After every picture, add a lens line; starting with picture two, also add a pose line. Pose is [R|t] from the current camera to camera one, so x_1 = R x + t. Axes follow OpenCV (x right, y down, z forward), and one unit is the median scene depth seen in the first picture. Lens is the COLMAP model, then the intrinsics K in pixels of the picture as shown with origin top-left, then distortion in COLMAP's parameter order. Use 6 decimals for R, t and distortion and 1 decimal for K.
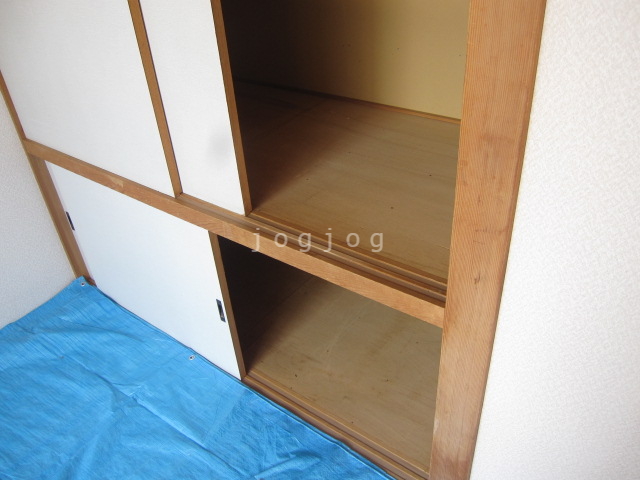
lens RADIAL K [[535.0, 0, 320.0], [0, 535.0, 240.0], [0, 0, 1]] dist [-0.000115, 0.000024]
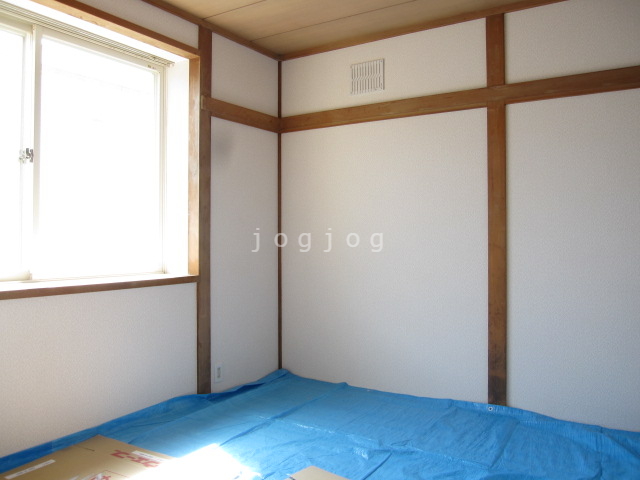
lens RADIAL K [[535.0, 0, 320.0], [0, 535.0, 240.0], [0, 0, 1]] dist [-0.000115, 0.000024]
pose [[0.086479, 0.064735, -0.994148, 0.680743], [-0.560277, 0.828289, 0.005198, 0.172729], [0.823778, 0.556549, 0.107900, 0.064221]]
